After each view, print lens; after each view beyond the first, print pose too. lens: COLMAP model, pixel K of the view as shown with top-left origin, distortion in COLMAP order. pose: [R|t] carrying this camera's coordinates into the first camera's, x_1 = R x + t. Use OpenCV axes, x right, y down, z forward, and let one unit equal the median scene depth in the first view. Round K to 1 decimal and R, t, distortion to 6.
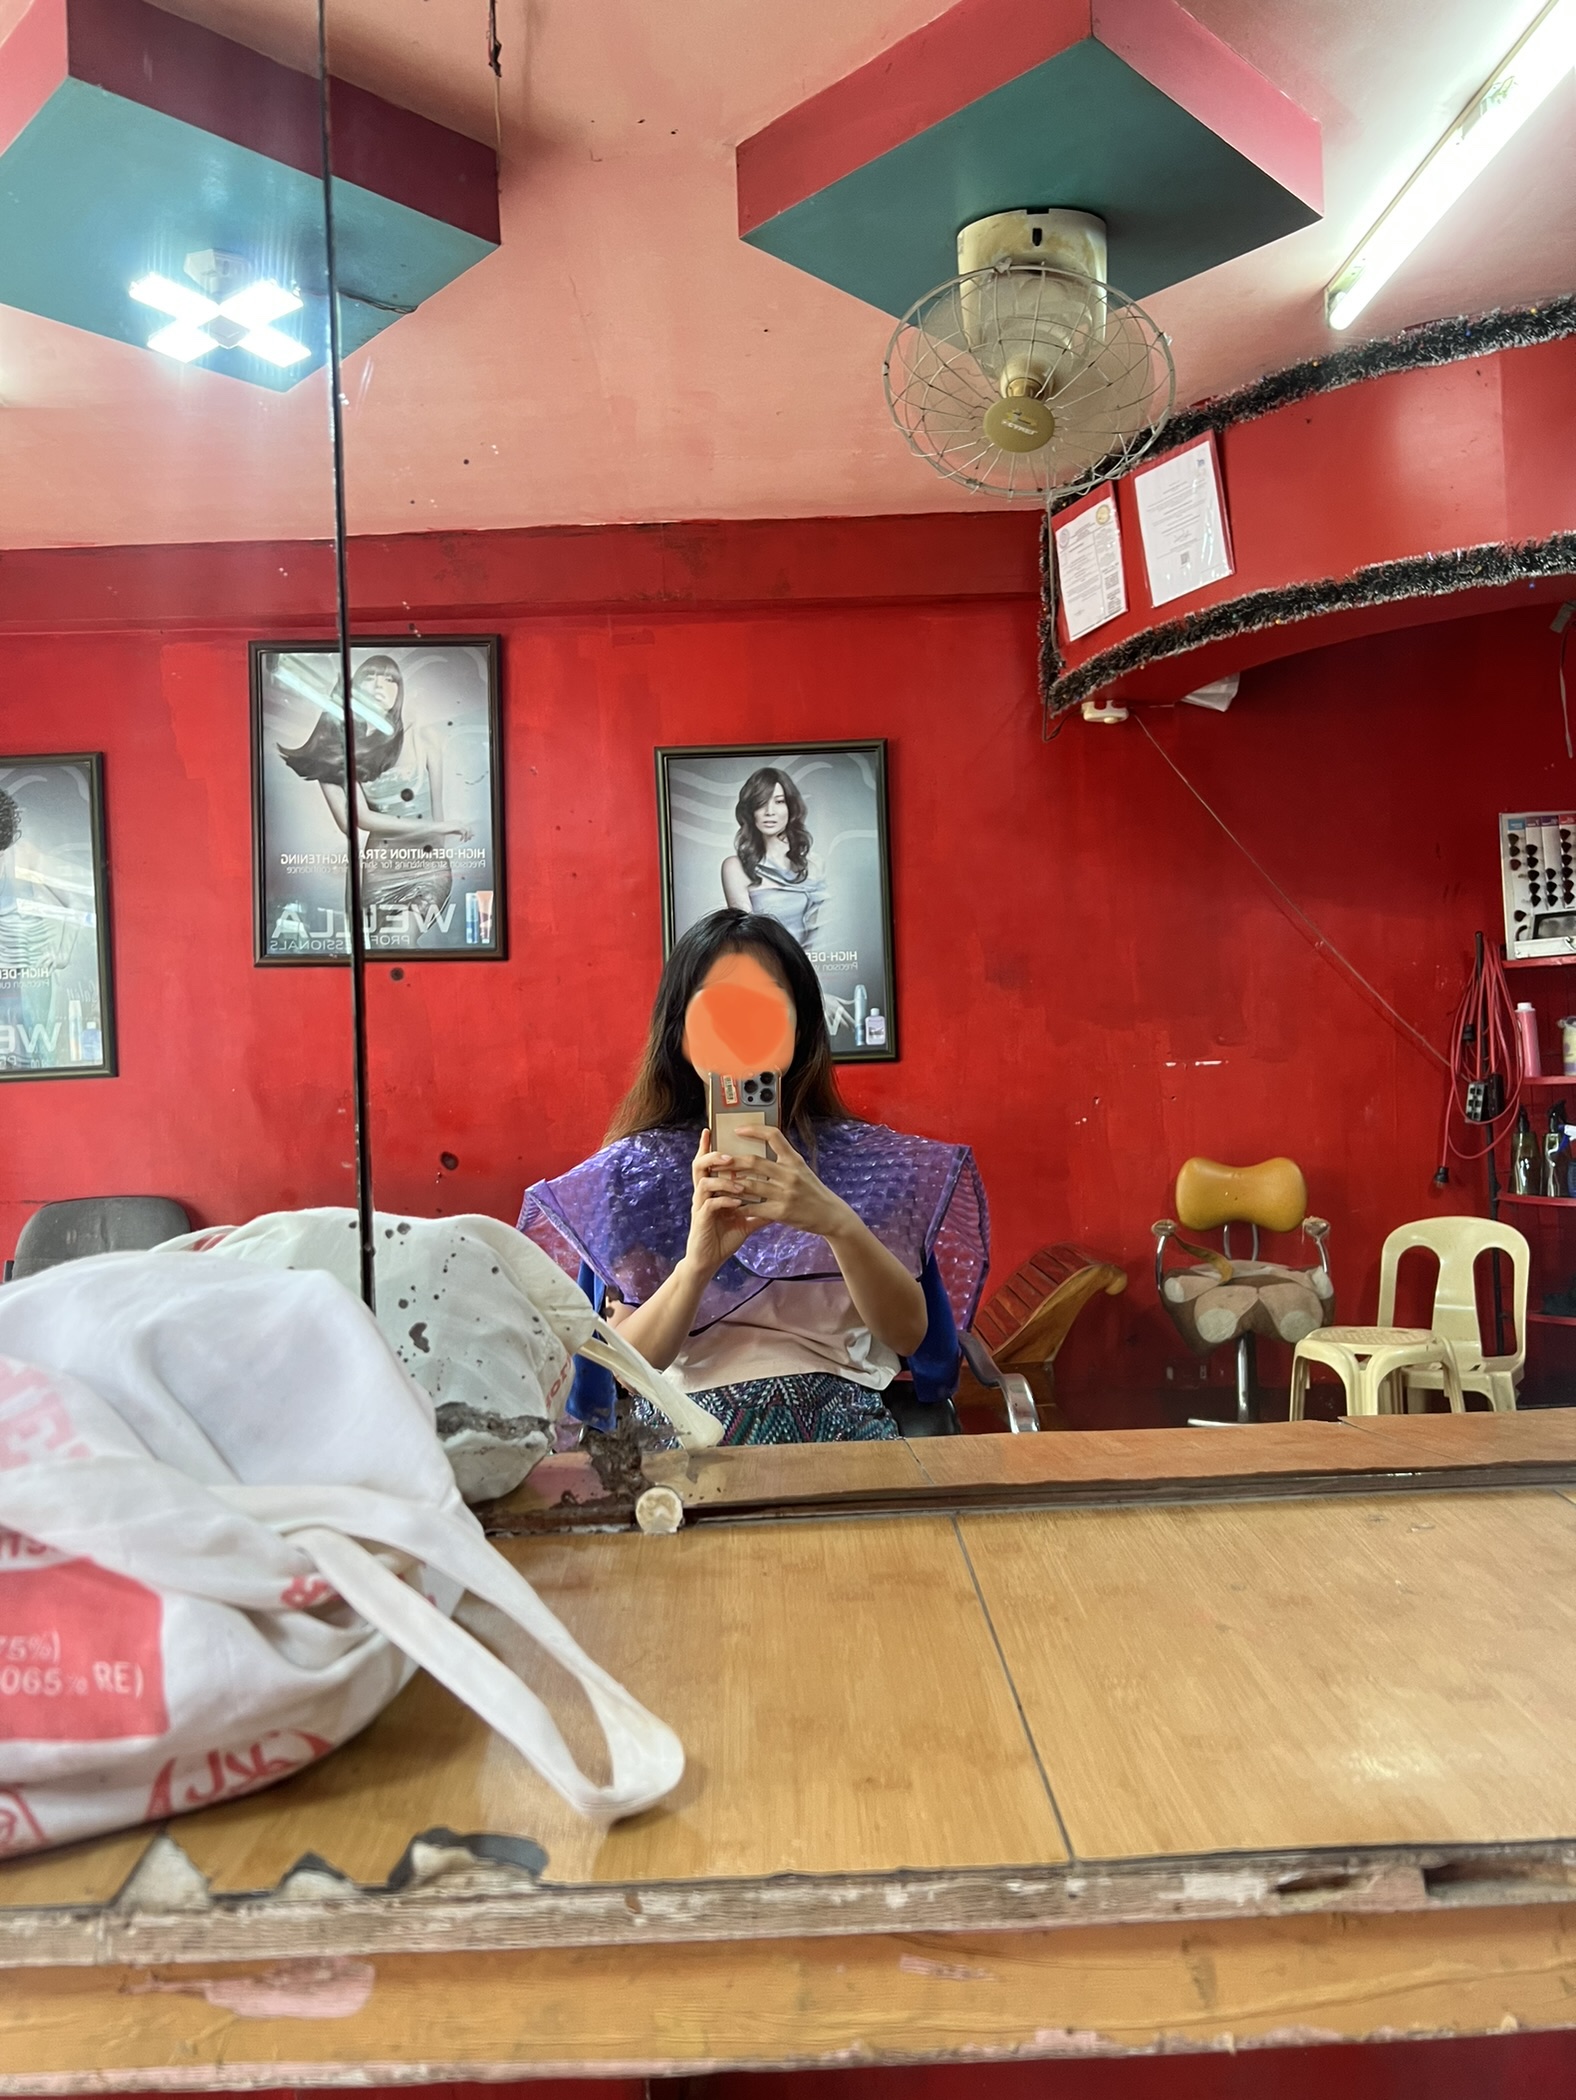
lens RADIAL K [[1577.3, 0, 776.3], [0, 1577.3, 1054.0], [0, 0, 1]] dist [0.028809, -0.054865]
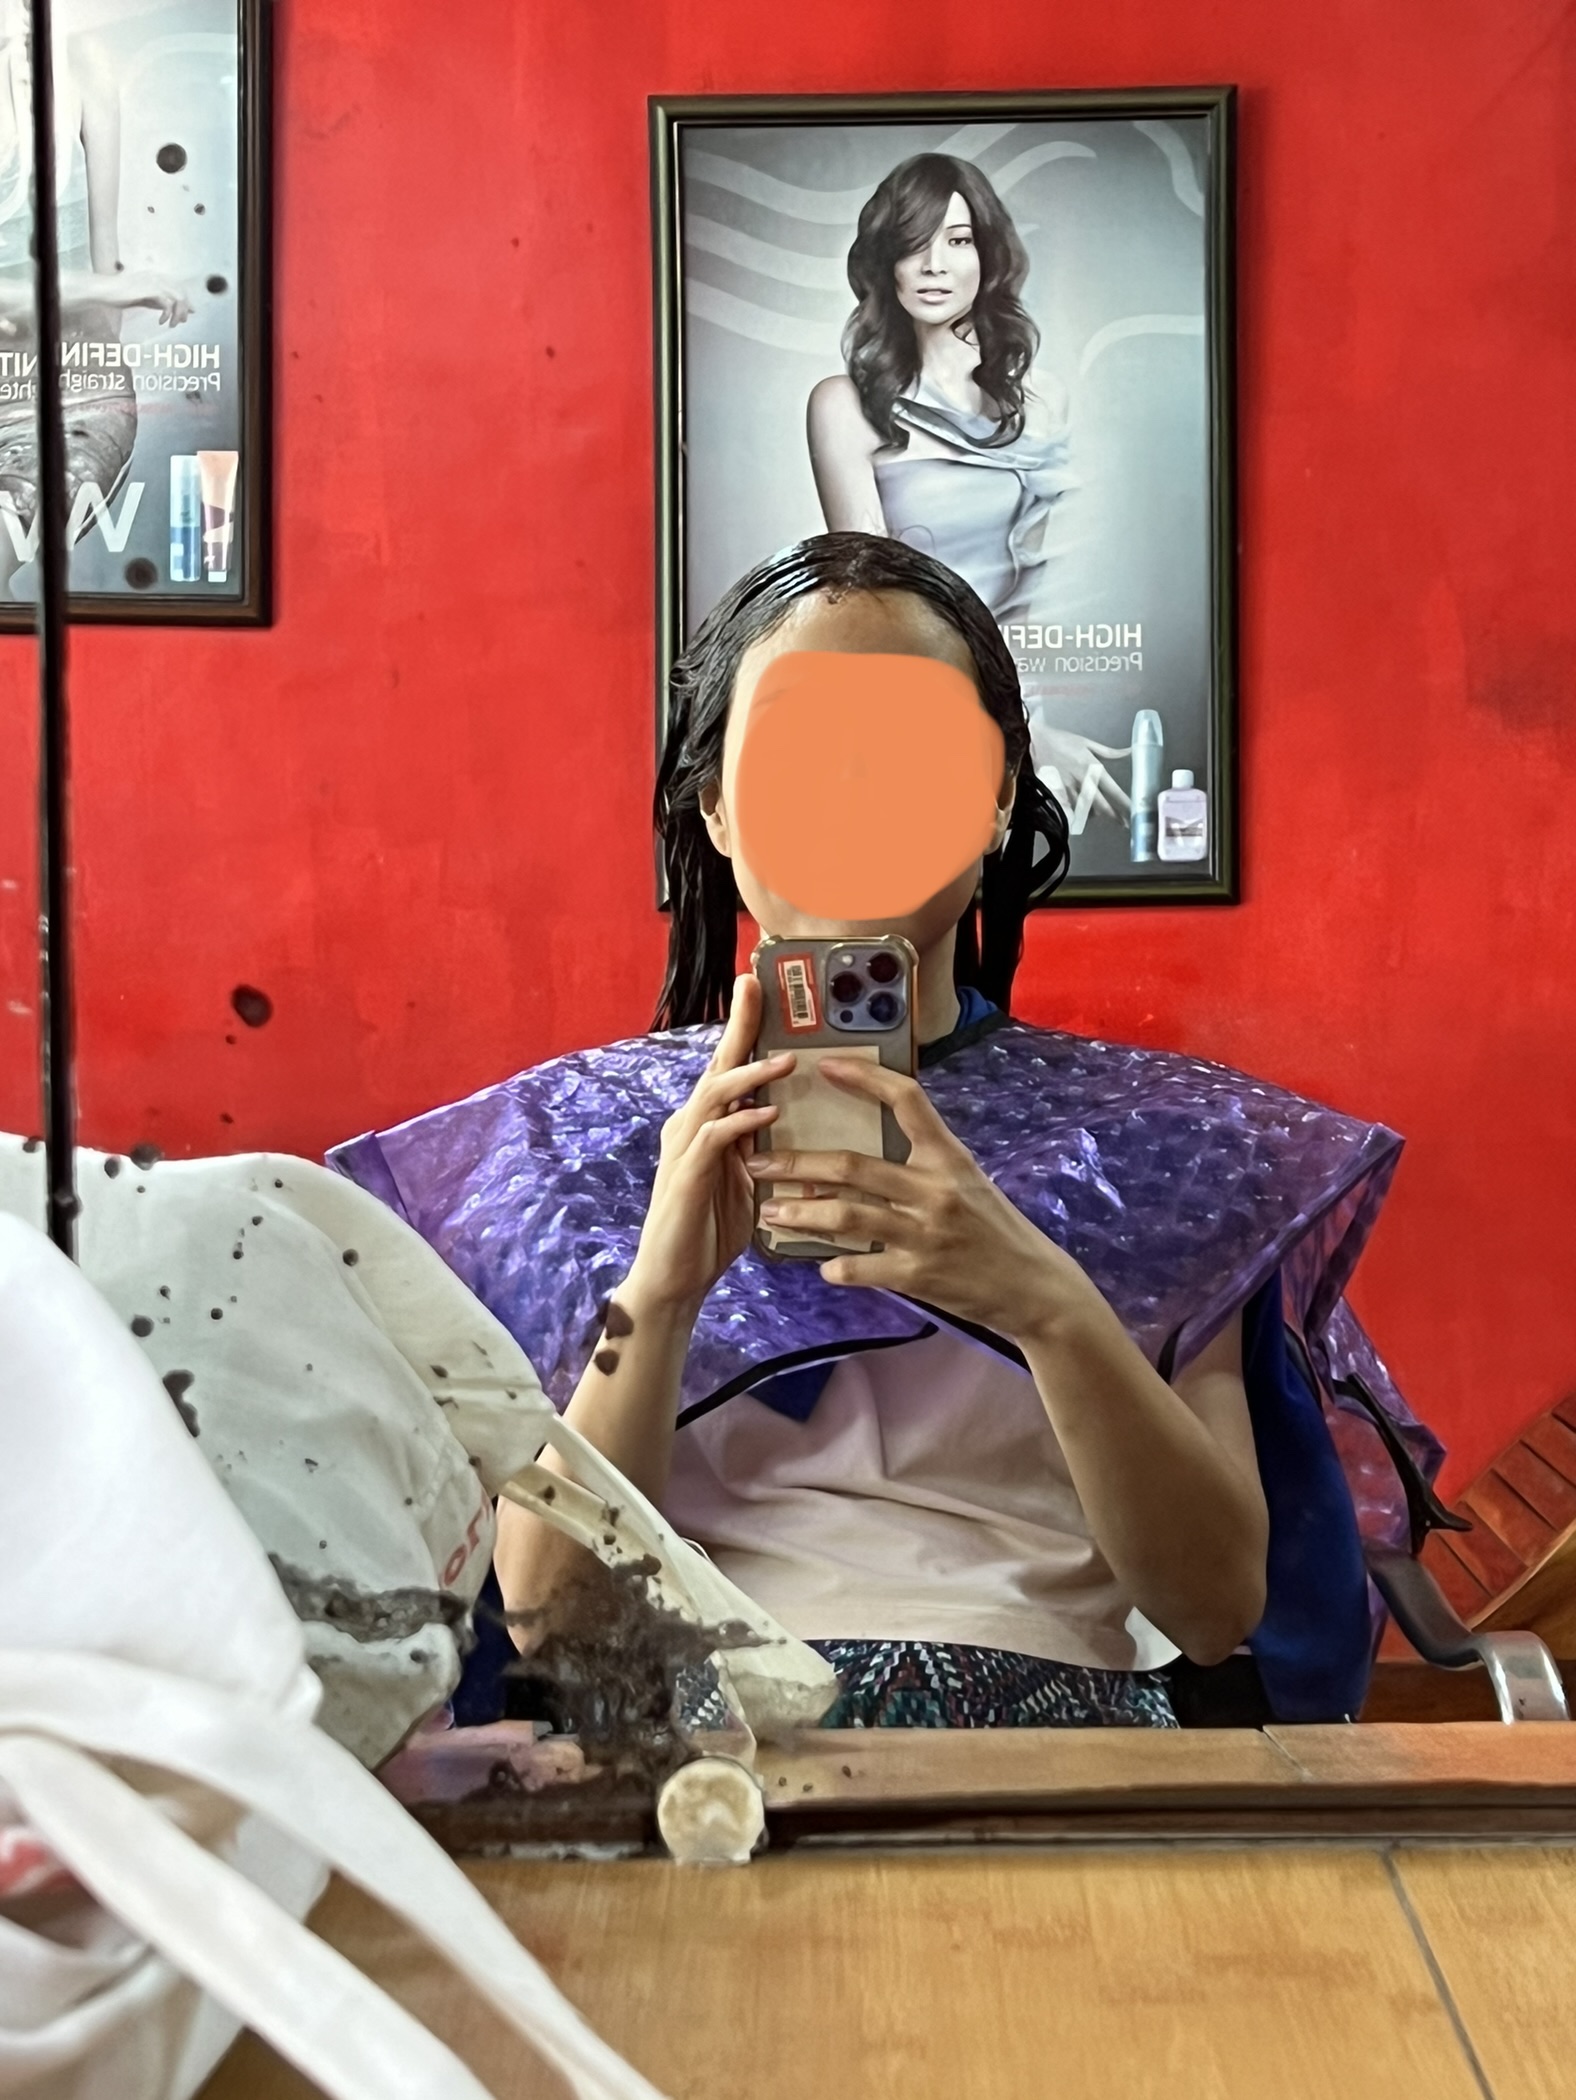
lens RADIAL K [[4001.5, 0, 733.8], [0, 4001.5, 1043.8], [0, 0, 1]] dist [-0.000245, 0.147933]
pose [[0.998620, 0.028618, -0.044038, -0.024567], [-0.026968, 0.998928, 0.037635, 0.033228], [0.045068, -0.036396, 0.998321, -0.098750]]
